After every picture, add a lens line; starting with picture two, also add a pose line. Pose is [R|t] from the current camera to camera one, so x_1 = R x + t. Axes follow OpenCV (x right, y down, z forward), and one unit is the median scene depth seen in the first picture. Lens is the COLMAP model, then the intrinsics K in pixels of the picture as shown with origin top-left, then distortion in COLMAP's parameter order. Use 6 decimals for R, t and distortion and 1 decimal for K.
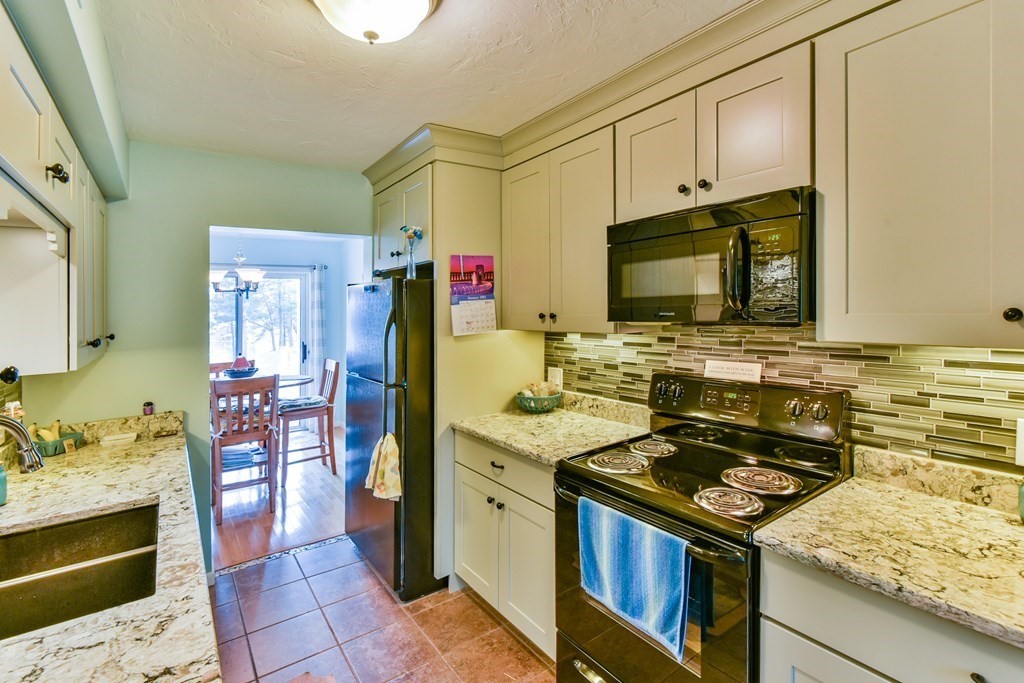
lens RADIAL K [[477.9, 0, 521.8], [0, 477.9, 316.4], [0, 0, 1]] dist [0.009185, -0.007269]
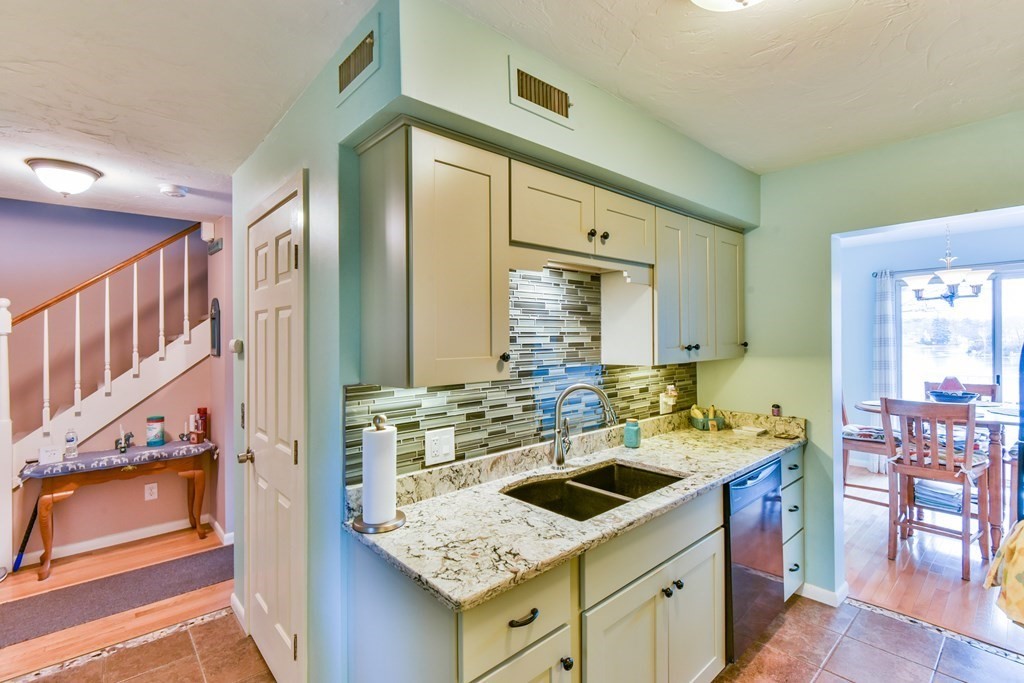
lens RADIAL K [[477.9, 0, 512.5], [0, 477.9, 331.6], [0, 0, 1]] dist [0.009185, -0.007269]
pose [[0.086470, 0.006135, -0.996236, 0.289481], [-0.001734, 0.999980, 0.006007, 0.004125], [0.996253, 0.001208, 0.086479, 0.311243]]
